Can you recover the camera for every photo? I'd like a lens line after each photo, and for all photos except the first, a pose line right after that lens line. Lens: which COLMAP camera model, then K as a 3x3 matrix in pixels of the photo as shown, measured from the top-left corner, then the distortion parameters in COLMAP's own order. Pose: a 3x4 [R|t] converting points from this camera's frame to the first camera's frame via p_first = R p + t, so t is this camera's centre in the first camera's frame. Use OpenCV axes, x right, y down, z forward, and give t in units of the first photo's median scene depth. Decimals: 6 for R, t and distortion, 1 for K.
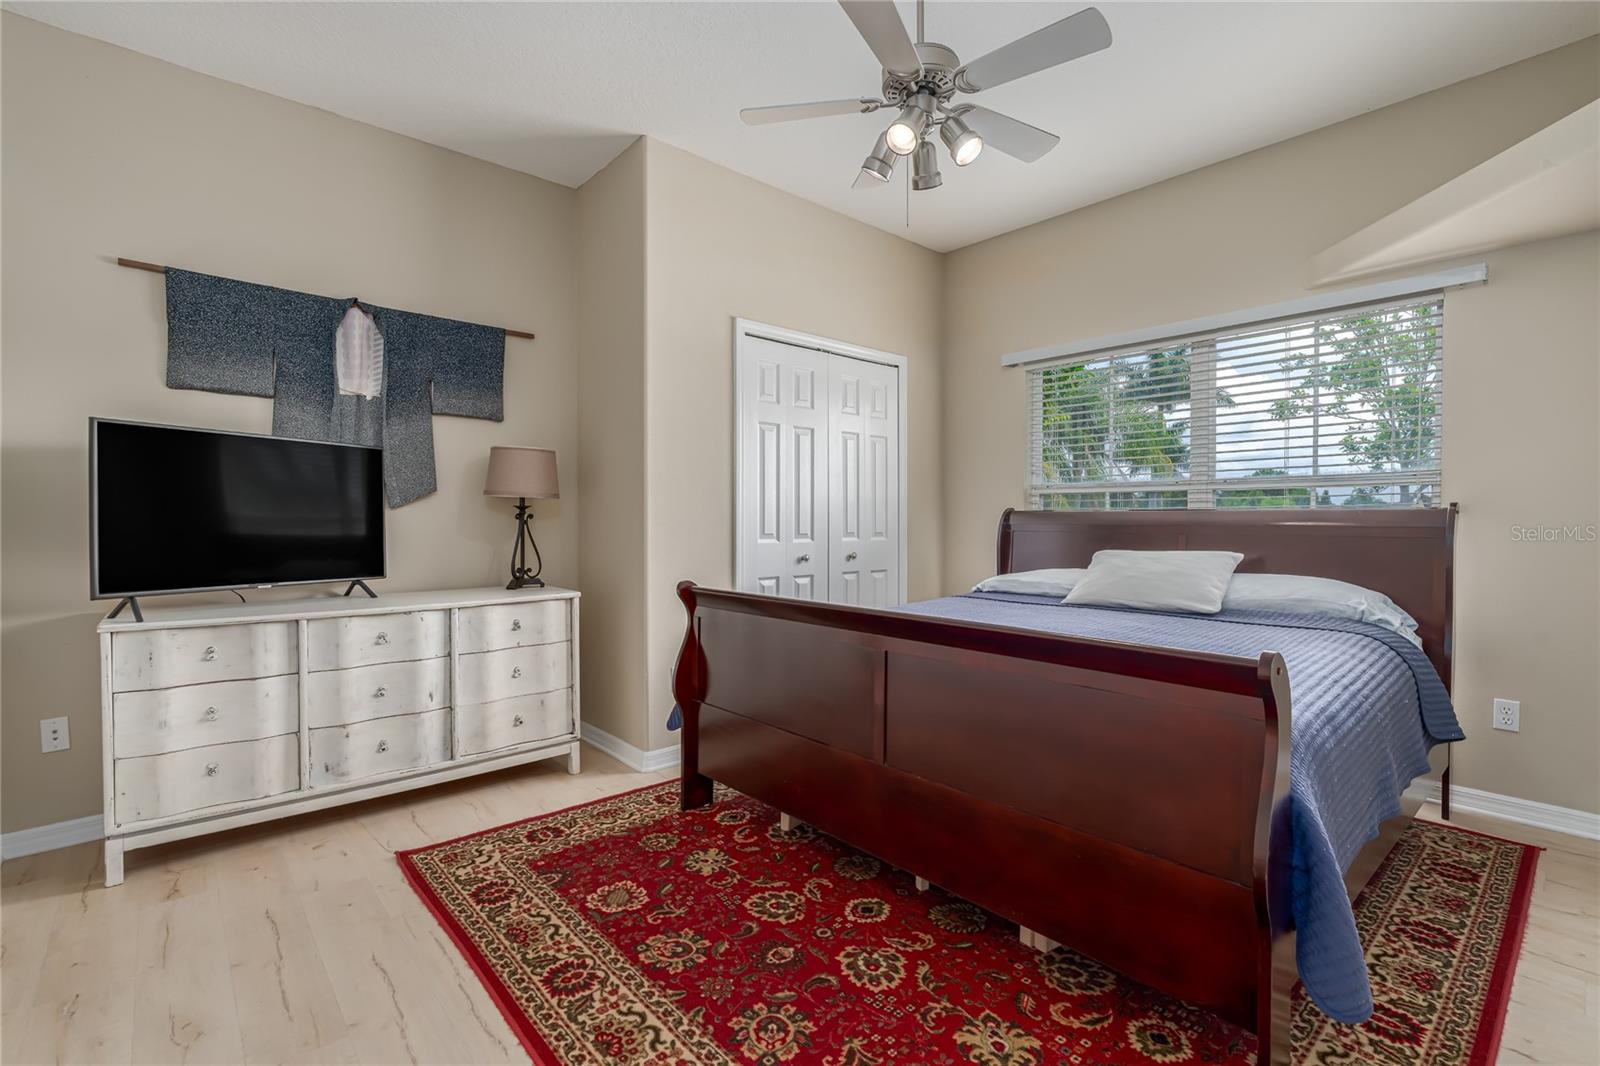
lens RADIAL K [[717.4, 0, 808.4], [0, 717.4, 522.5], [0, 0, 1]] dist [-0.003077, 0.000271]
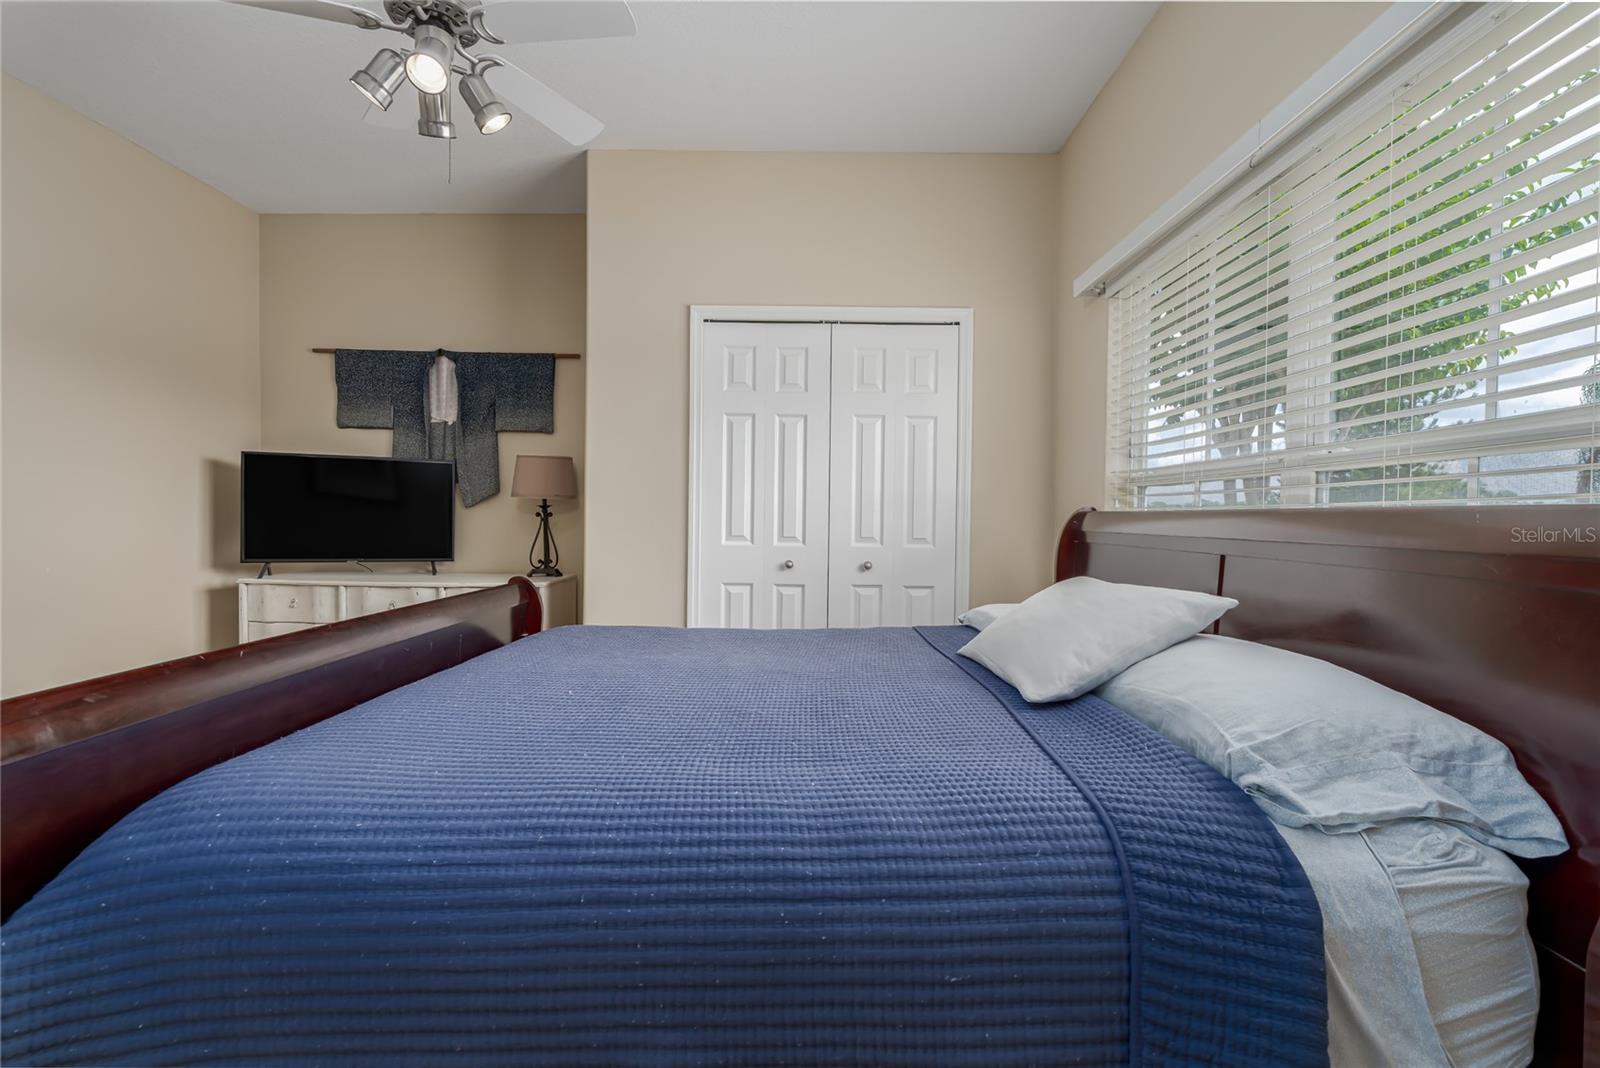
lens RADIAL K [[717.4, 0, 808.4], [0, 717.4, 523.5], [0, 0, 1]] dist [-0.003077, 0.000271]
pose [[0.741842, 0.011182, -0.670481, 0.750480], [-0.016155, 0.999869, -0.001198, 0.000319], [0.670380, 0.011721, 0.741925, 0.468752]]
